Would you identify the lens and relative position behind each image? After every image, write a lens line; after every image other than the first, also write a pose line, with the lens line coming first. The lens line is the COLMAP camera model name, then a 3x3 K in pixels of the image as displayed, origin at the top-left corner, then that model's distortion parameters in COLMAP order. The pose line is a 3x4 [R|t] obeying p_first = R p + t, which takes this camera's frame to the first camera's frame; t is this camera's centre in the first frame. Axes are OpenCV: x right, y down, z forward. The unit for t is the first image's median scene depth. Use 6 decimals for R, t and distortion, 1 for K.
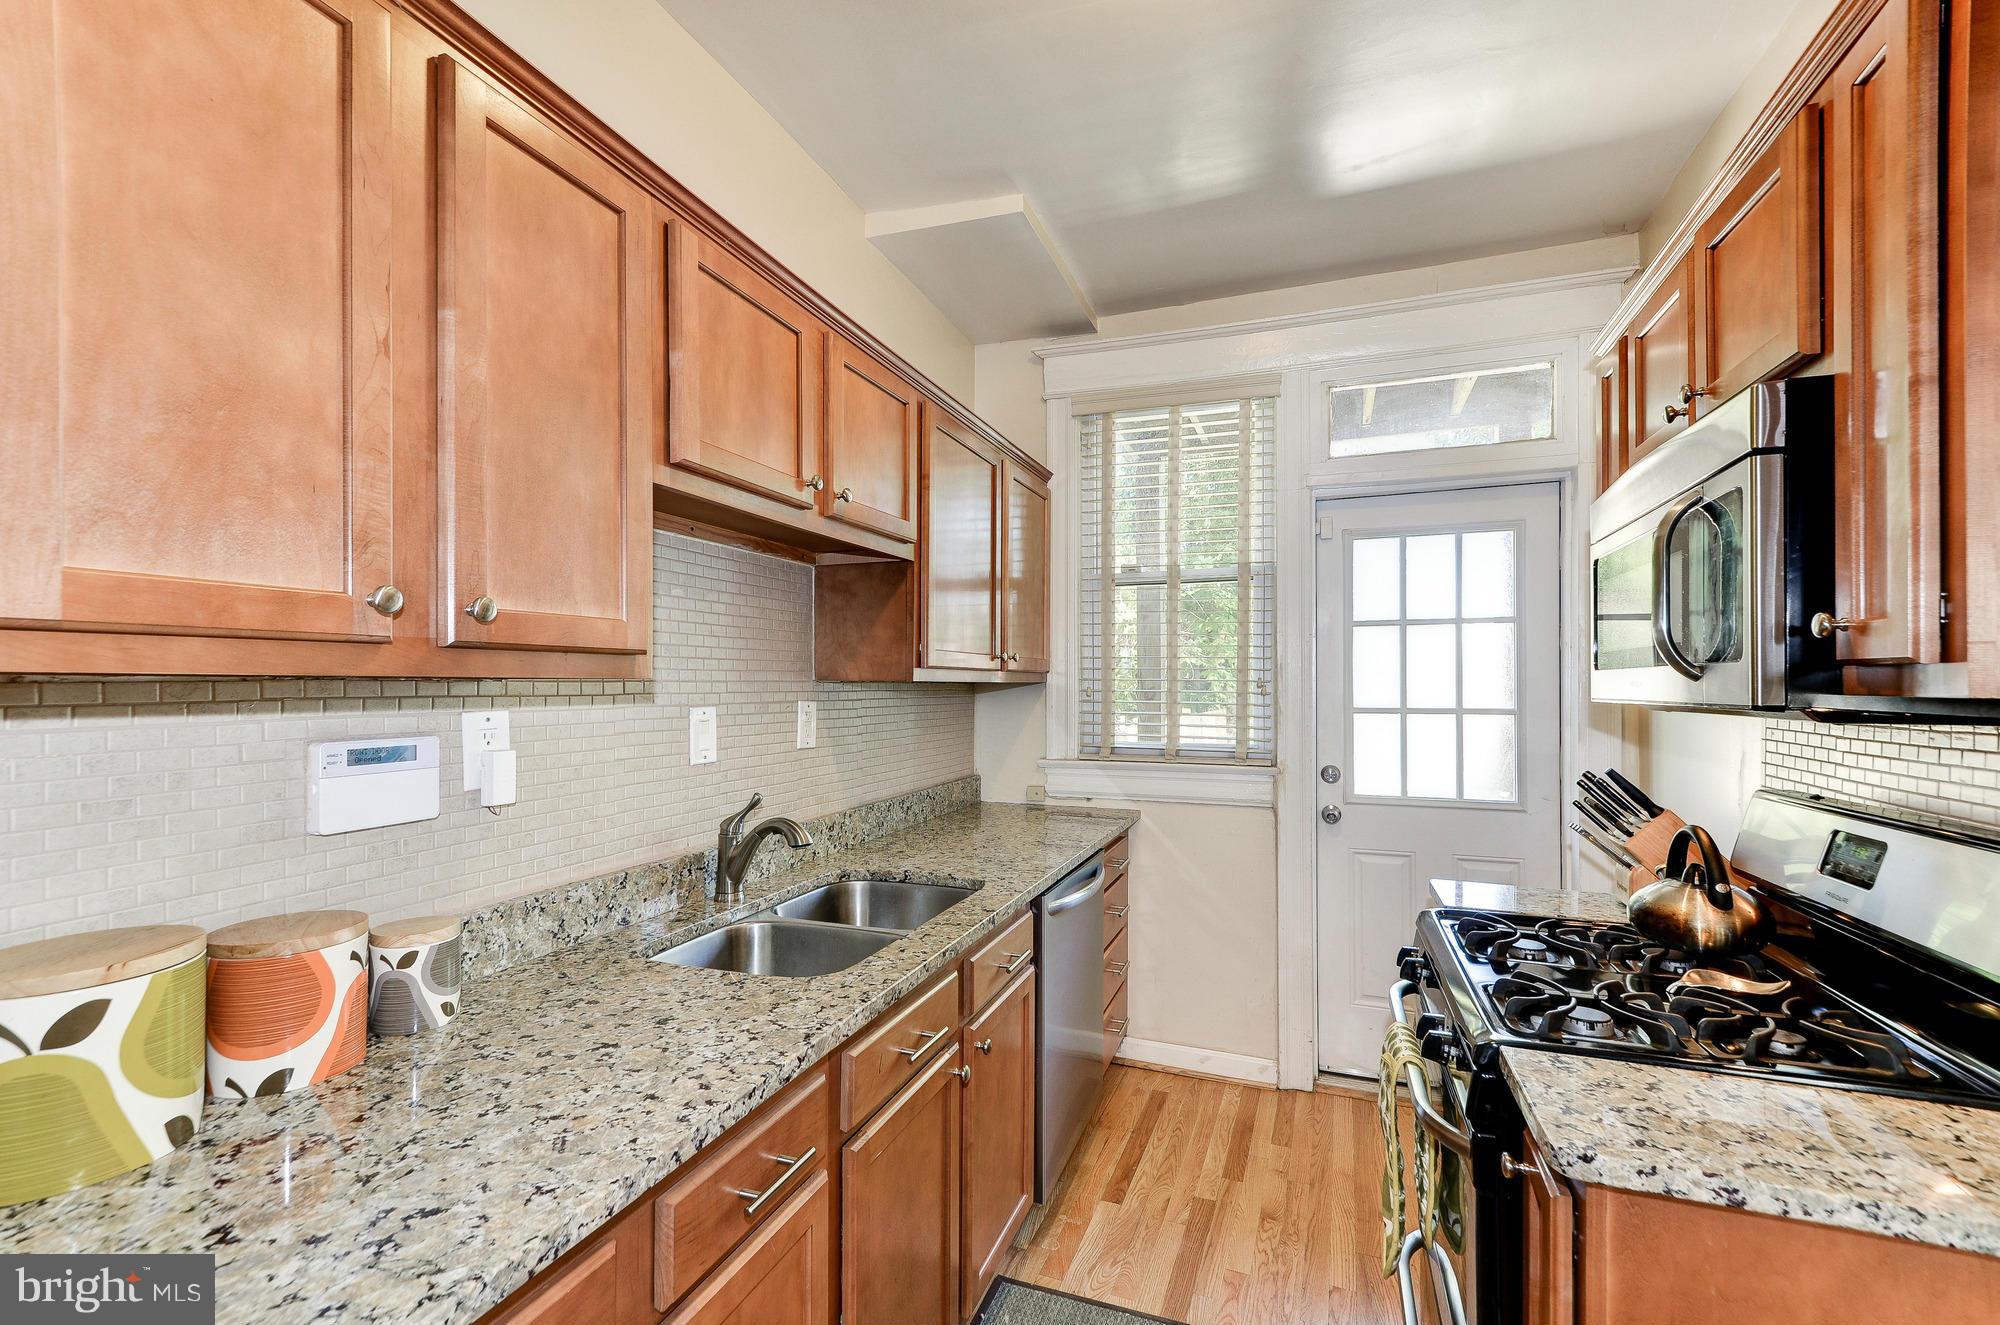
lens RADIAL K [[847.8, 0, 1005.4], [0, 847.8, 686.0], [0, 0, 1]] dist [0.000893, -0.000074]
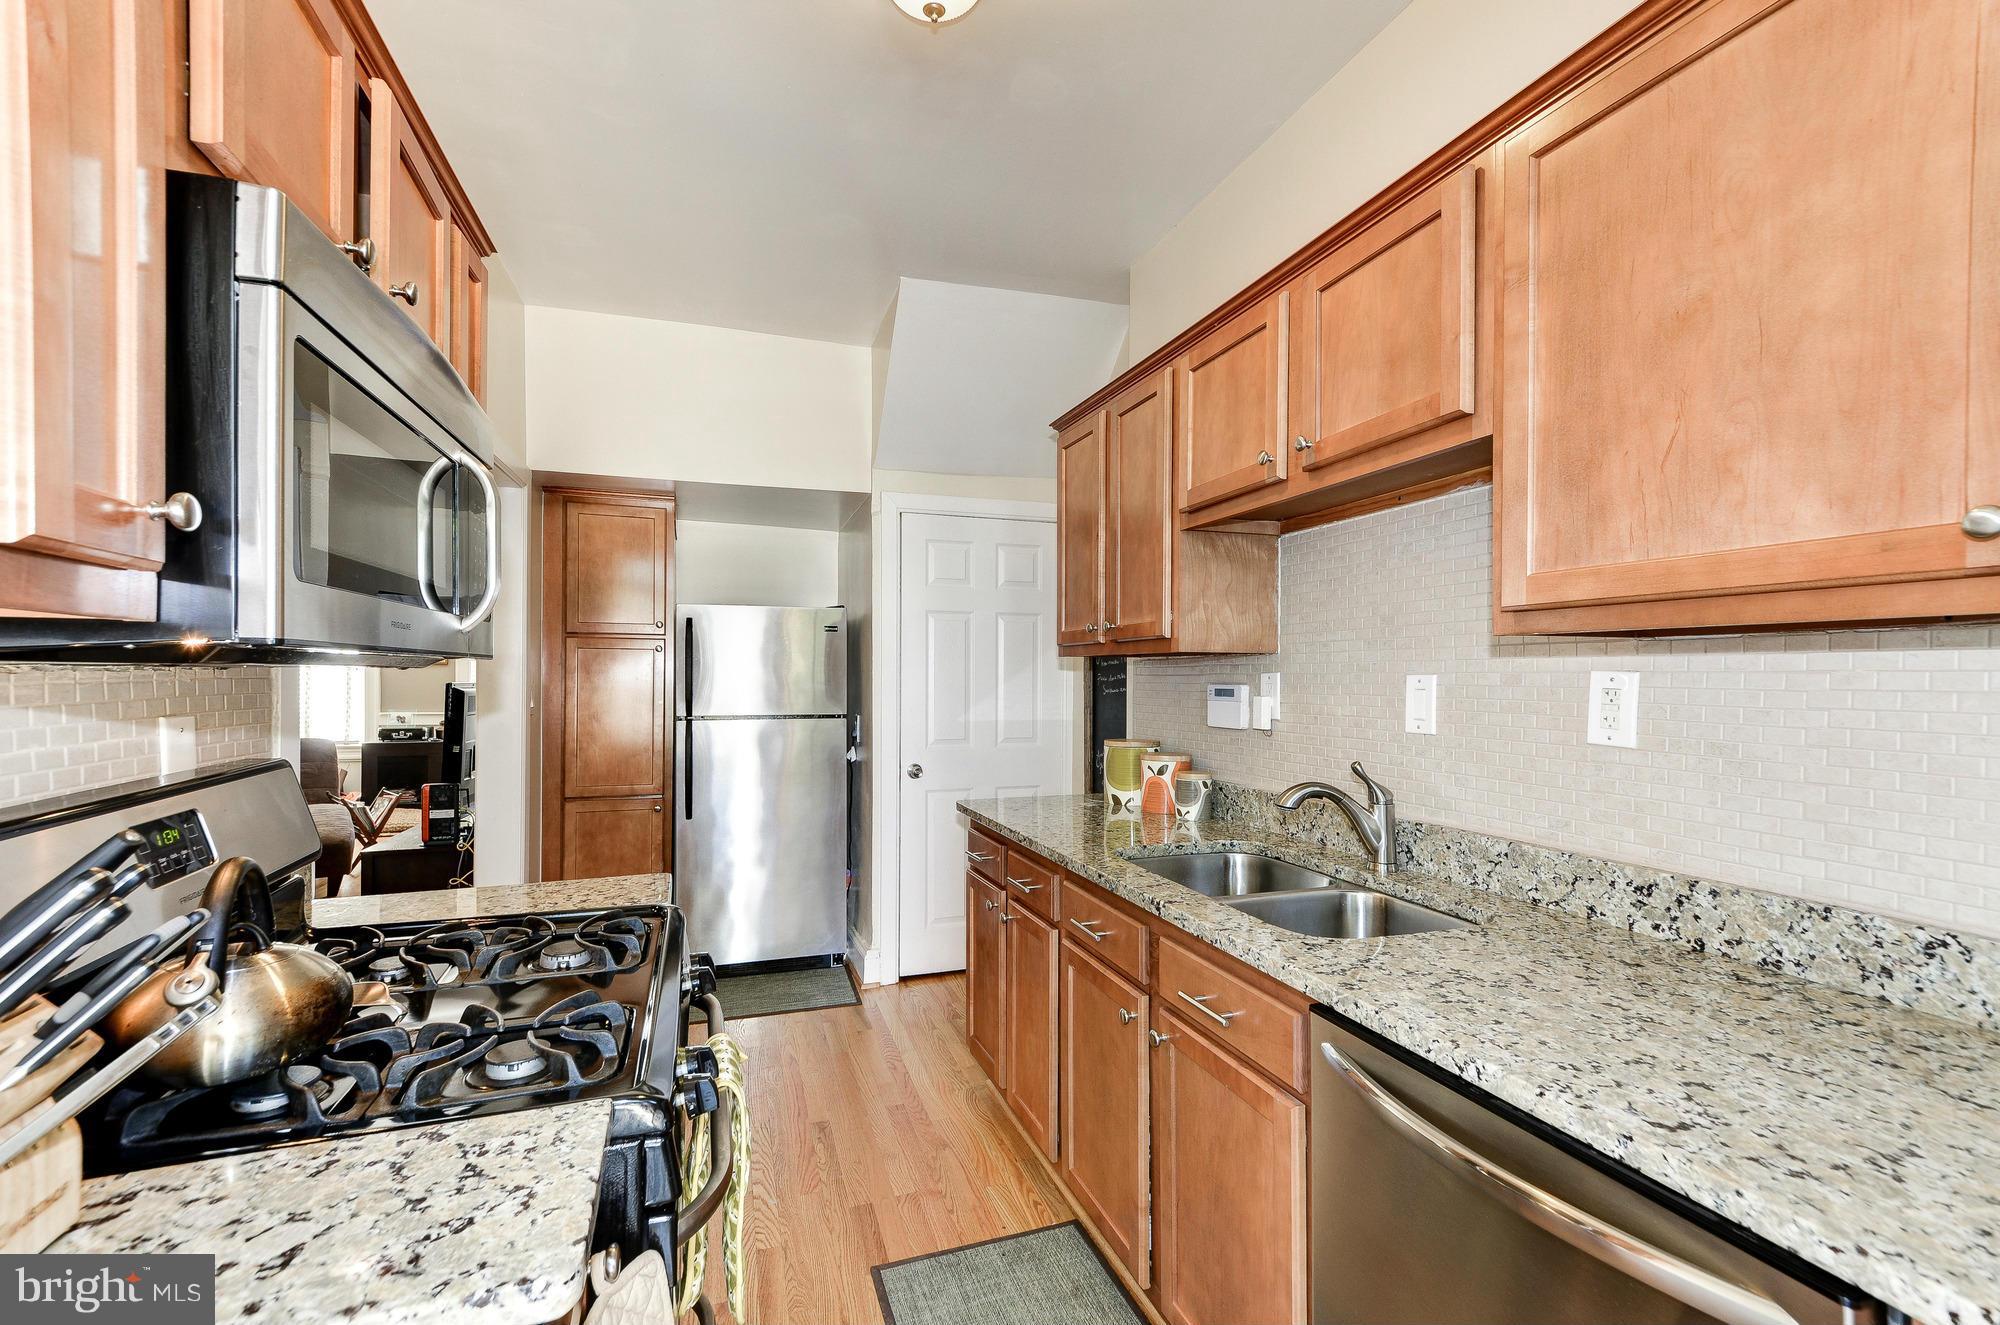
lens RADIAL K [[854.4, 0, 1005.1], [0, 854.4, 677.4], [0, 0, 1]] dist [0.003274, -0.000518]
pose [[-0.769372, -0.001839, -0.638799, 0.617637], [-0.005171, 0.999981, 0.003349, 0.026561], [0.638780, 0.005880, -0.769367, 1.423899]]
